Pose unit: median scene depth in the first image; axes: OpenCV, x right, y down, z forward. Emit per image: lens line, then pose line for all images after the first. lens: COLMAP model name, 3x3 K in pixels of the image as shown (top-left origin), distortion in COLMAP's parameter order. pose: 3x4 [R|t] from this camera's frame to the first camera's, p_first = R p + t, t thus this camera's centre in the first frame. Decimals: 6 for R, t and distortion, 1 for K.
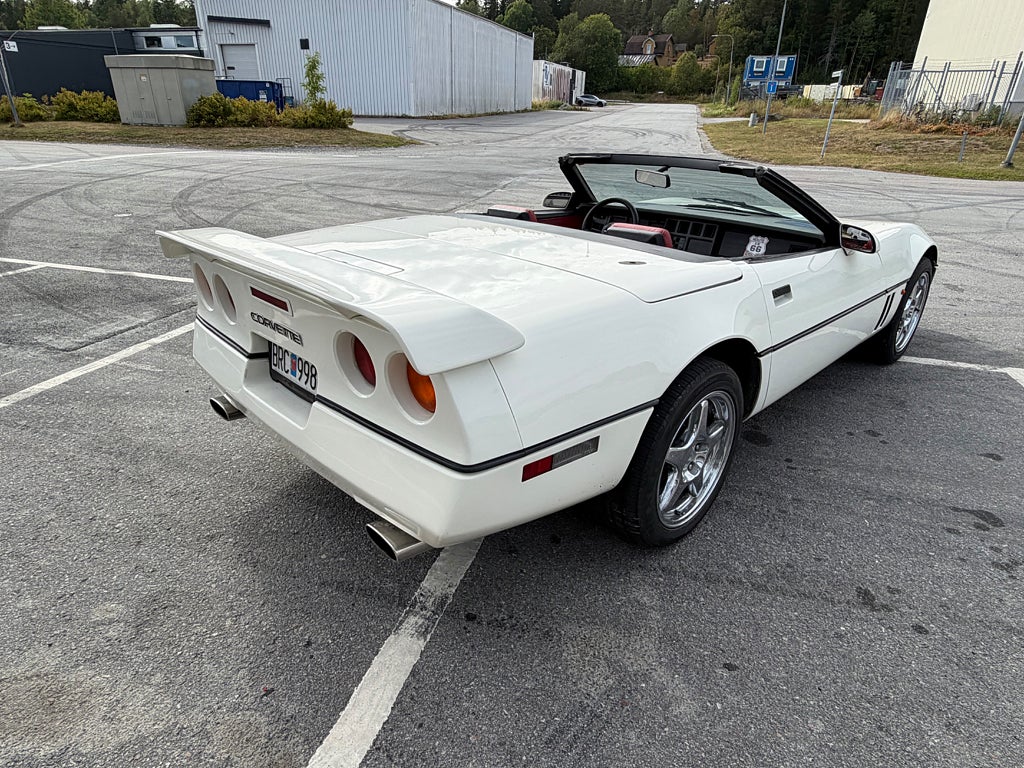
lens RADIAL K [[608.5, 0, 505.9], [0, 608.5, 385.1], [0, 0, 1]] dist [0.001866, -0.001071]
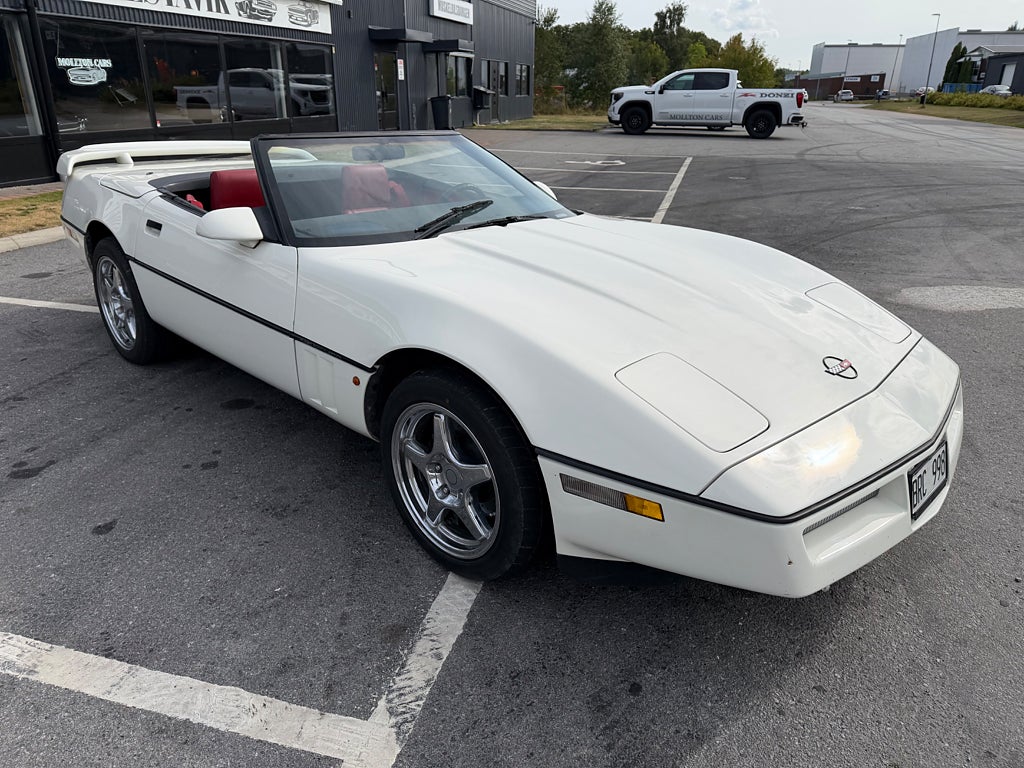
lens RADIAL K [[721.4, 0, 503.7], [0, 721.4, 387.6], [0, 0, 1]] dist [0.006172, -0.012502]
pose [[0.028645, 0.368831, -0.929055, 0.155596], [-0.423588, 0.846338, 0.322932, -0.051523], [0.905402, 0.384286, 0.180476, 0.120551]]
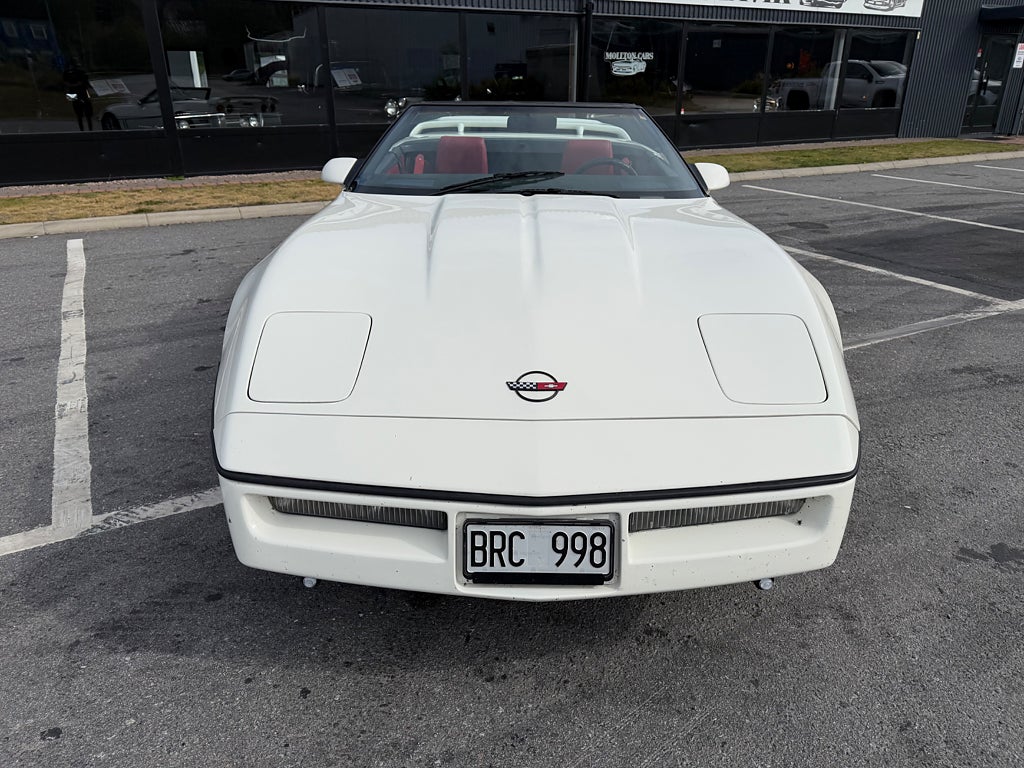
lens RADIAL K [[721.4, 0, 514.1], [0, 721.4, 386.1], [0, 0, 1]] dist [0.006172, -0.012502]
pose [[-0.692921, 0.266764, -0.669849, 0.126803], [-0.308815, 0.729705, 0.610053, -0.079838], [0.651532, 0.629578, -0.423247, 0.189741]]
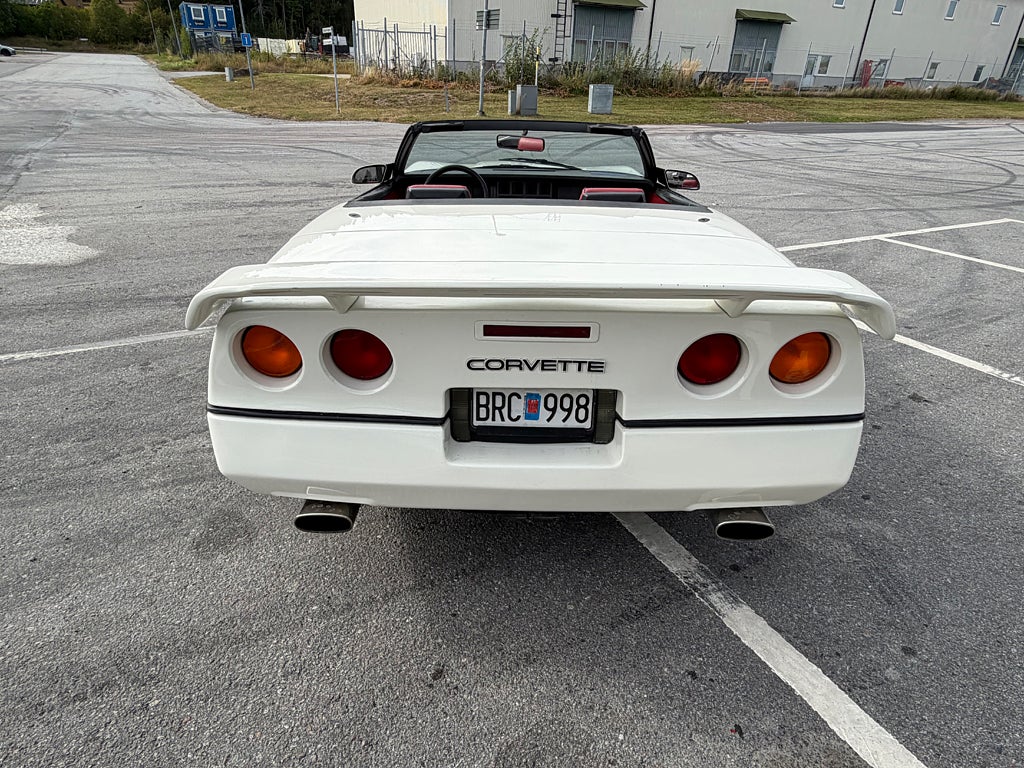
lens RADIAL K [[608.5, 0, 505.2], [0, 608.5, 388.1], [0, 0, 1]] dist [0.001866, -0.001071]
pose [[0.707600, -0.320402, 0.629798, -0.060092], [0.278106, 0.945635, 0.168618, -0.013908], [-0.649584, 0.055836, 0.758236, 0.028237]]
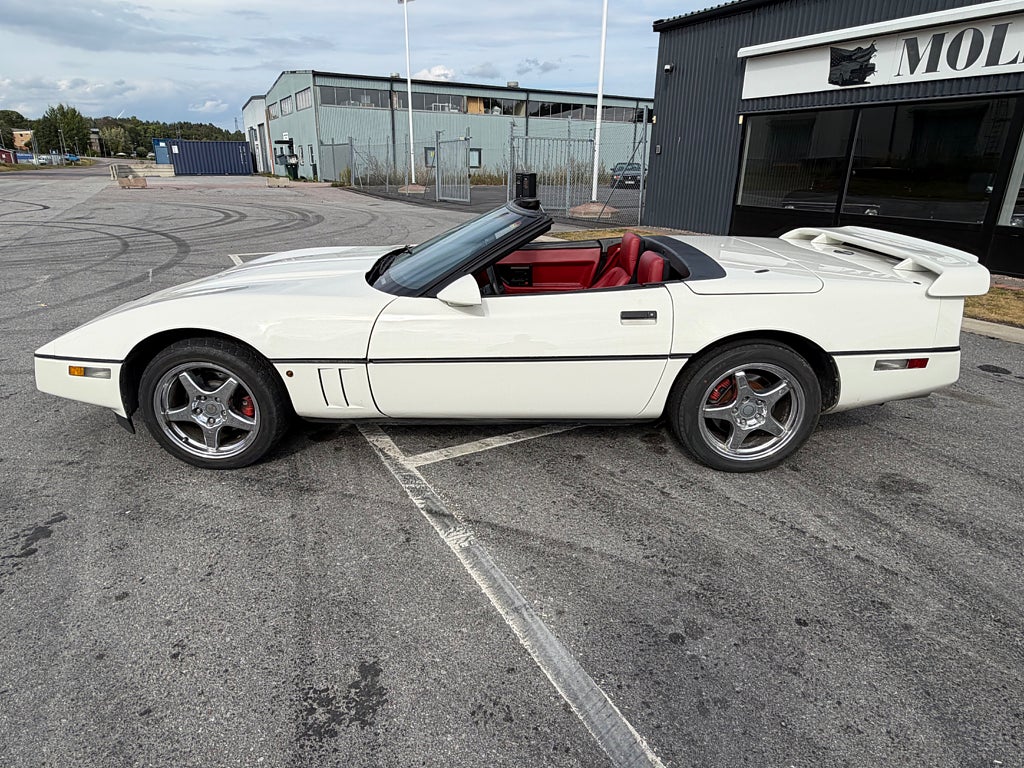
lens RADIAL K [[608.5, 0, 506.4], [0, 608.5, 380.5], [0, 0, 1]] dist [0.001866, -0.001071]
pose [[-0.720056, -0.257897, 0.644212, -0.057279], [0.267238, 0.753703, 0.600430, -0.087034], [-0.640393, 0.604501, -0.473788, 0.187810]]
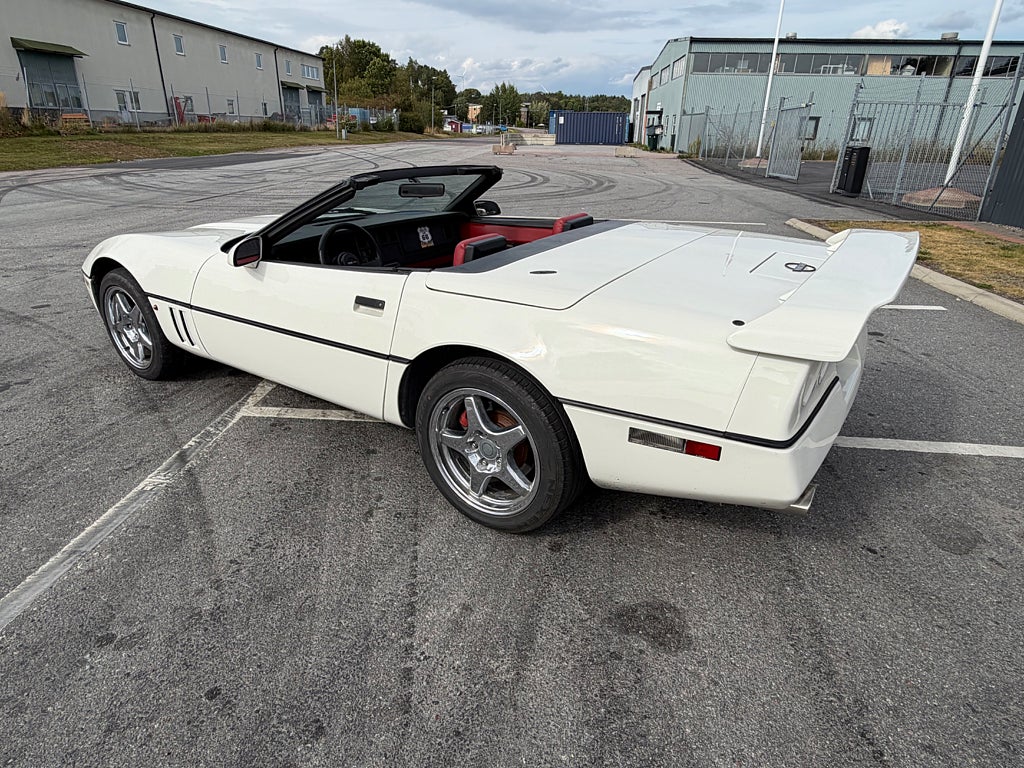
lens RADIAL K [[608.5, 0, 505.5], [0, 608.5, 384.8], [0, 0, 1]] dist [0.001866, -0.001071]
pose [[-0.203857, -0.400294, 0.893425, -0.089419], [0.388326, 0.804664, 0.449131, -0.051895], [-0.898691, 0.438499, -0.008592, 0.110911]]
